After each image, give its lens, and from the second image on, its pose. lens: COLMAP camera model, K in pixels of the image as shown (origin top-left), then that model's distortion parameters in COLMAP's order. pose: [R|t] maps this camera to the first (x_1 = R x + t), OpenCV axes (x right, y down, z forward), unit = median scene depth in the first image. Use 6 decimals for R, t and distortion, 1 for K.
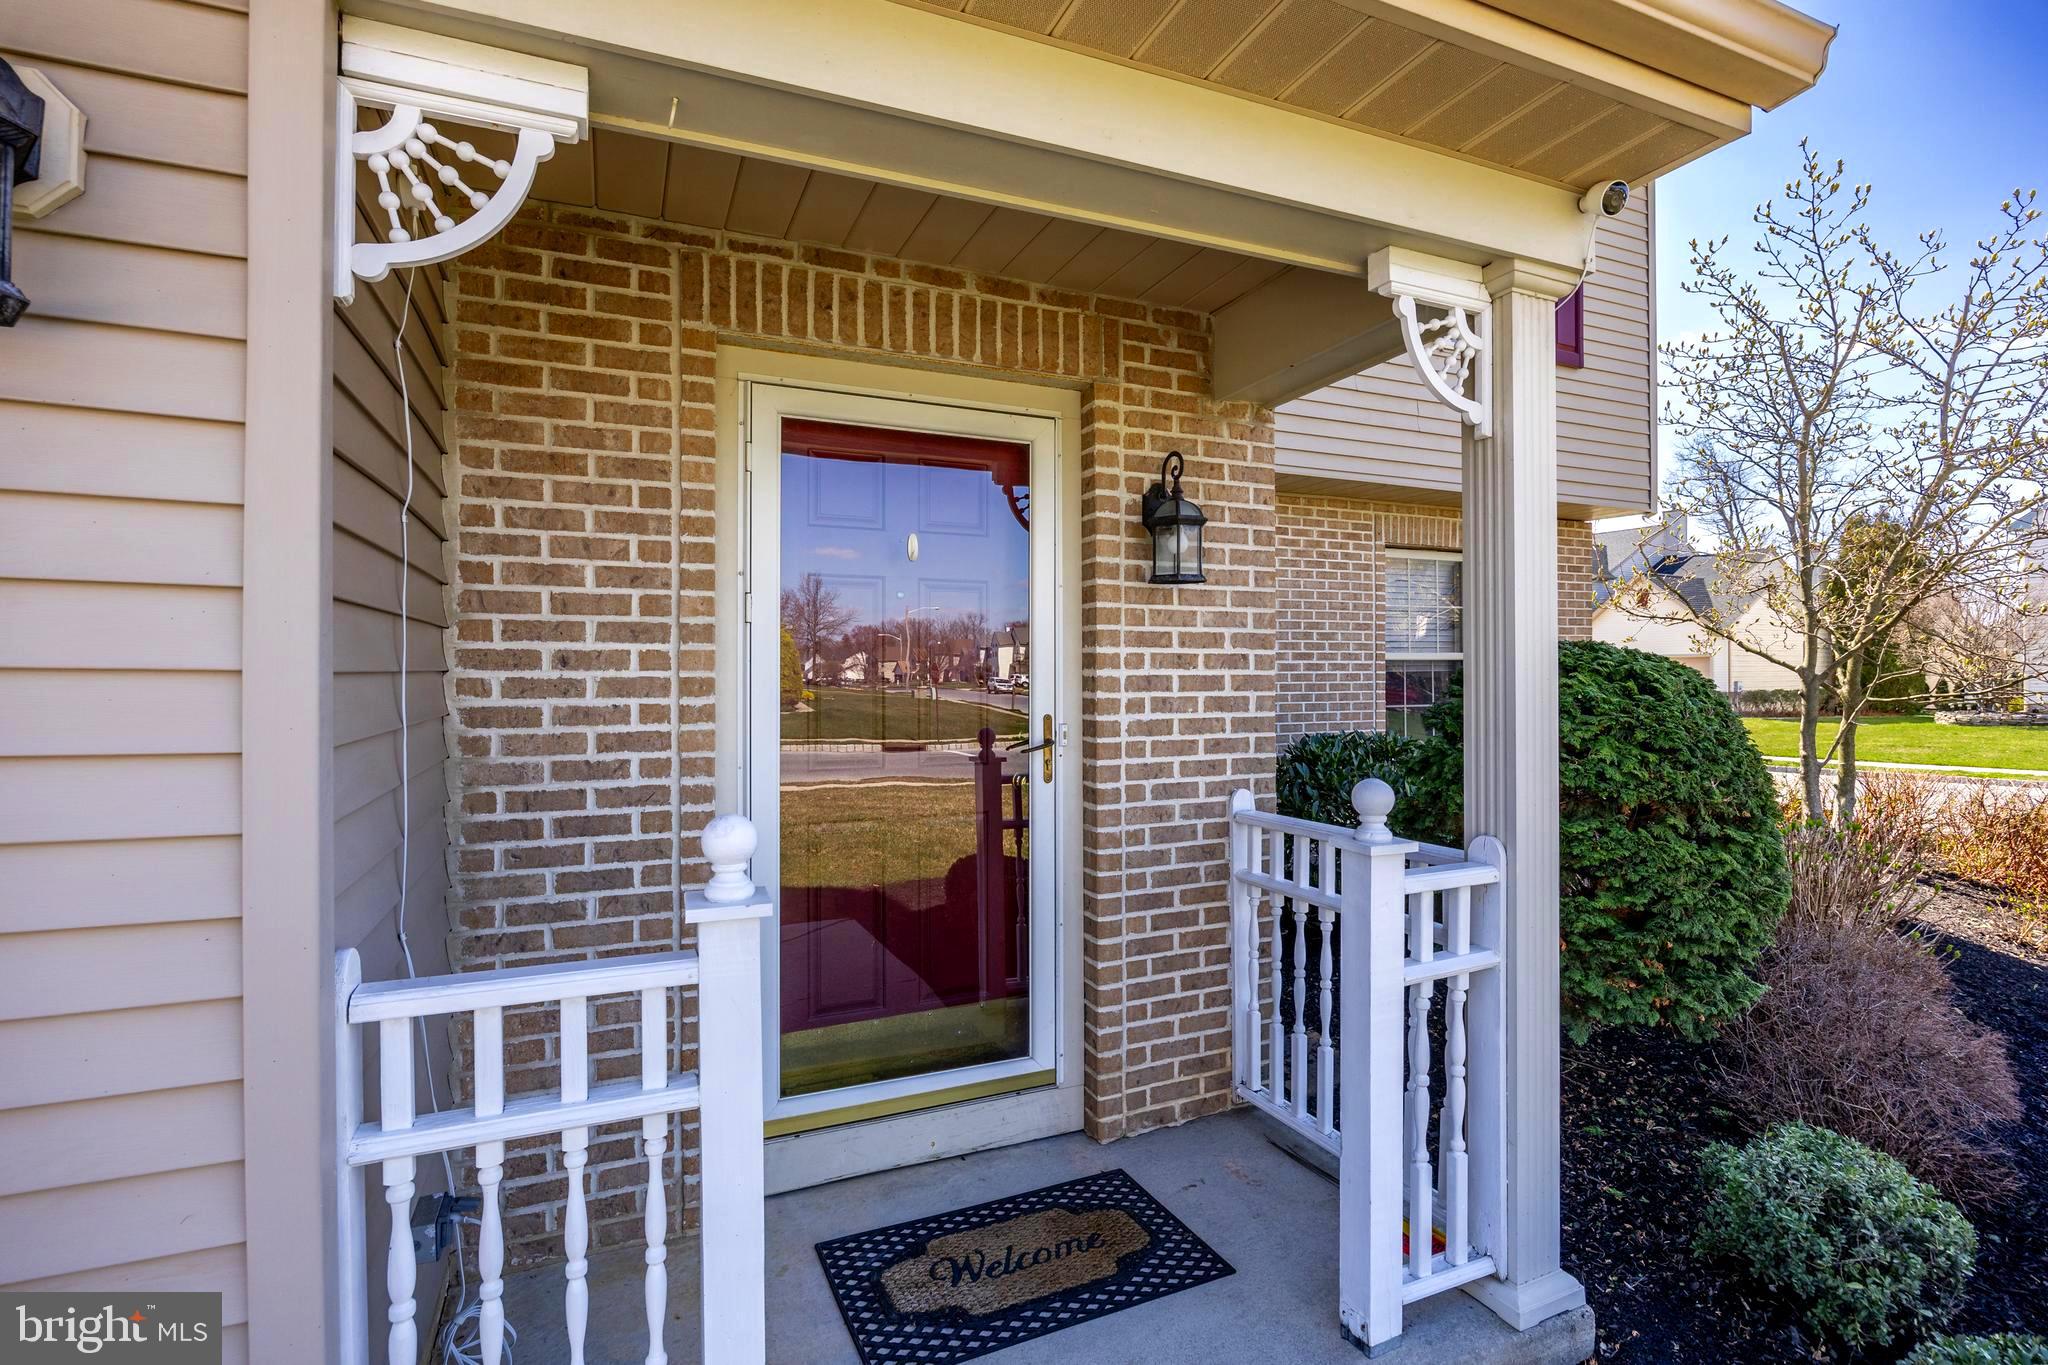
lens RADIAL K [[961.4, 0, 1027.7], [0, 961.4, 677.3], [0, 0, 1]] dist [-0.020201, 0.000561]
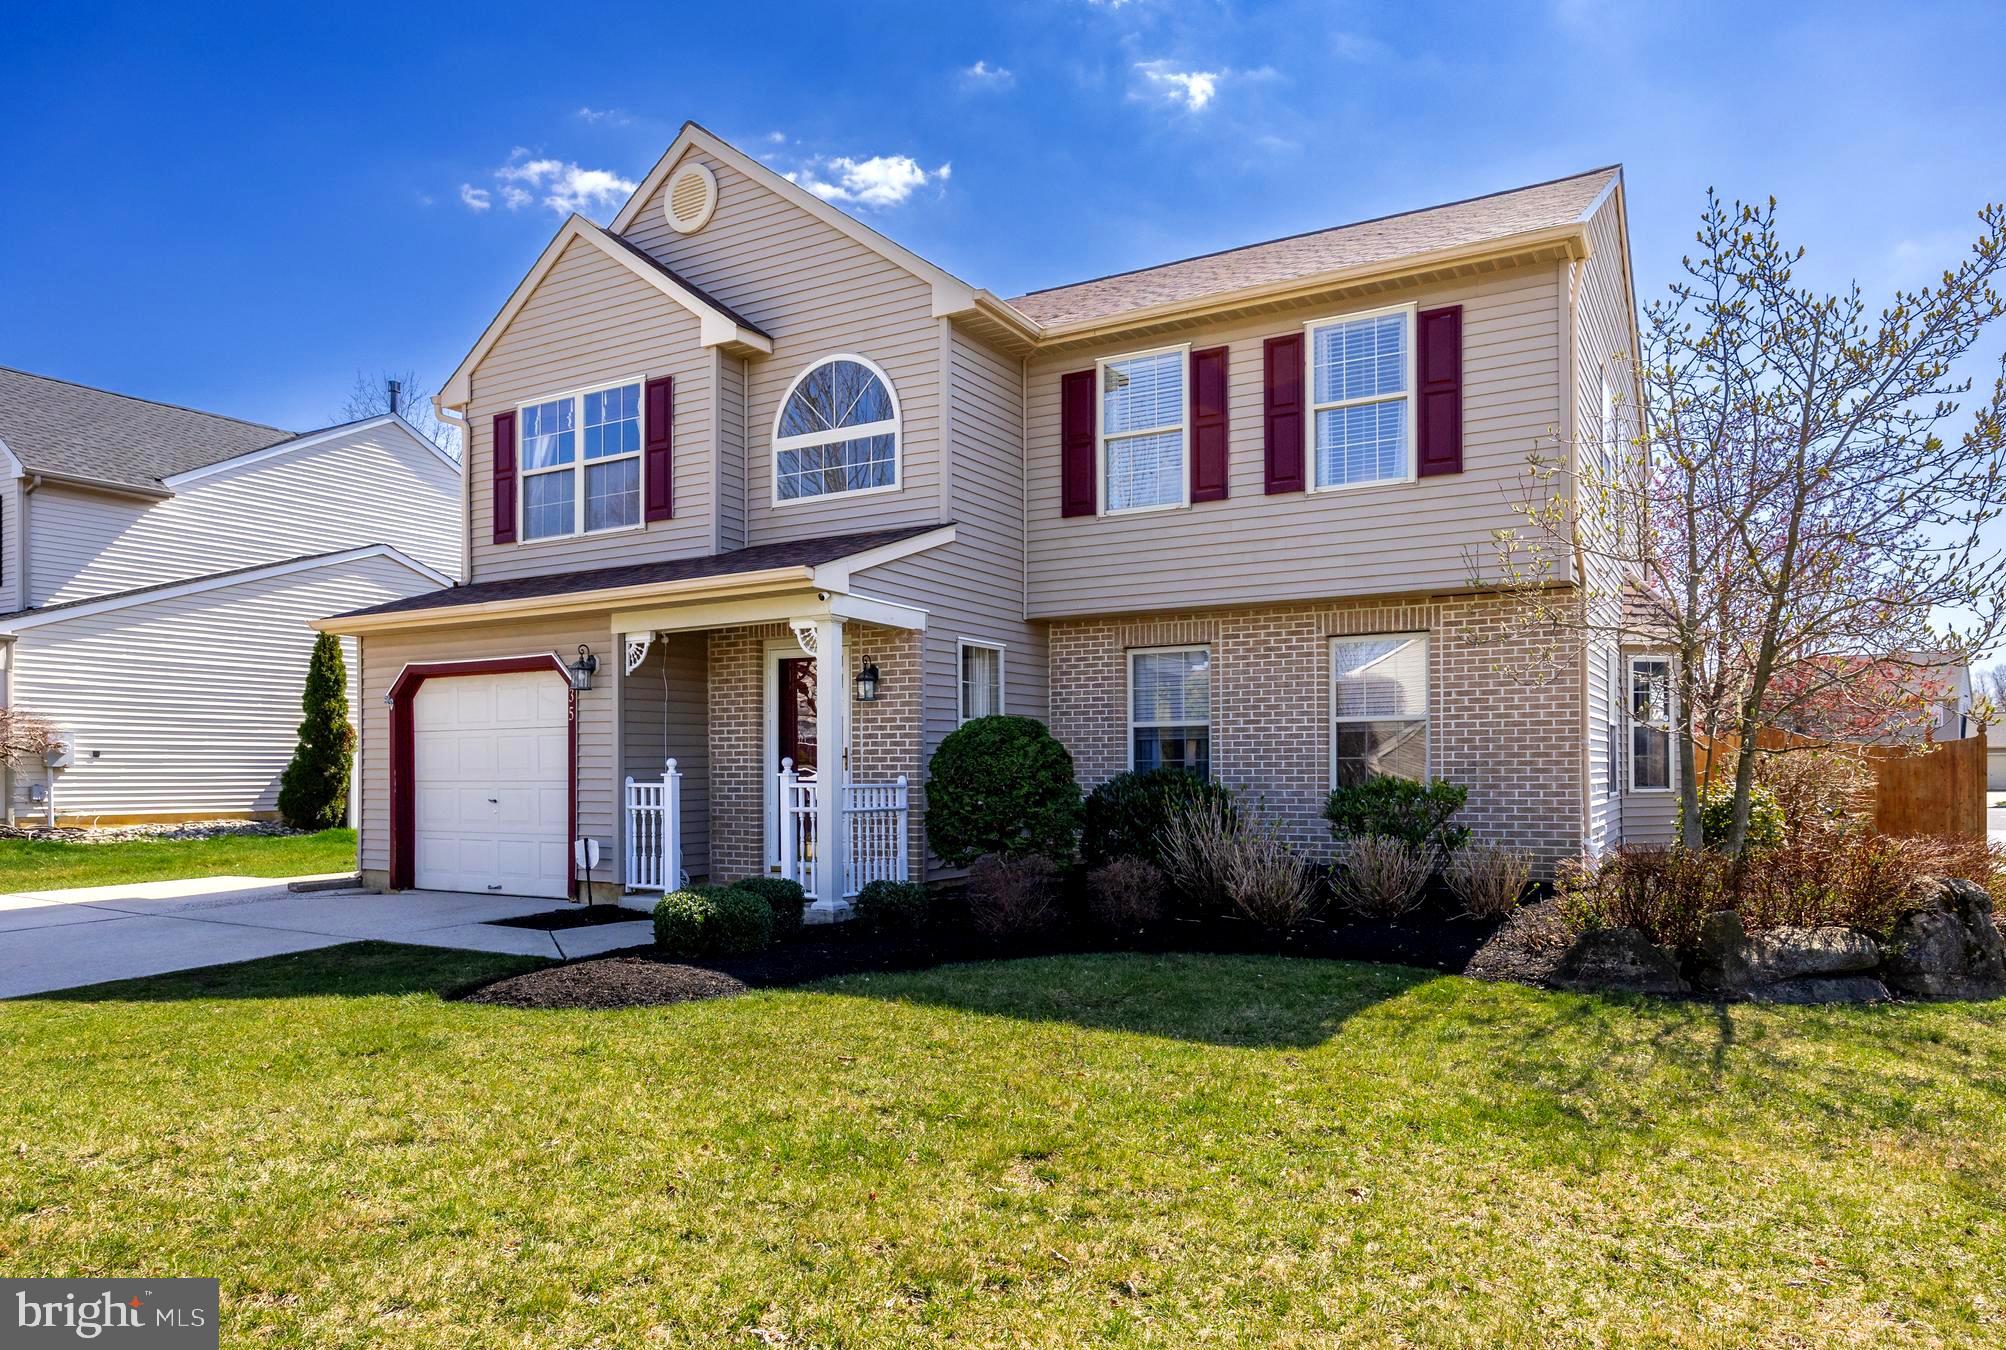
lens RADIAL K [[1295.9, 0, 1003.0], [0, 1295.9, 766.8], [0, 0, 1]] dist [-0.000620, -0.000029]
pose [[0.590669, -0.005318, -0.806897, 3.297126], [0.000355, 0.999980, -0.006330, 0.115779], [0.806914, 0.003452, 0.590659, -0.892502]]
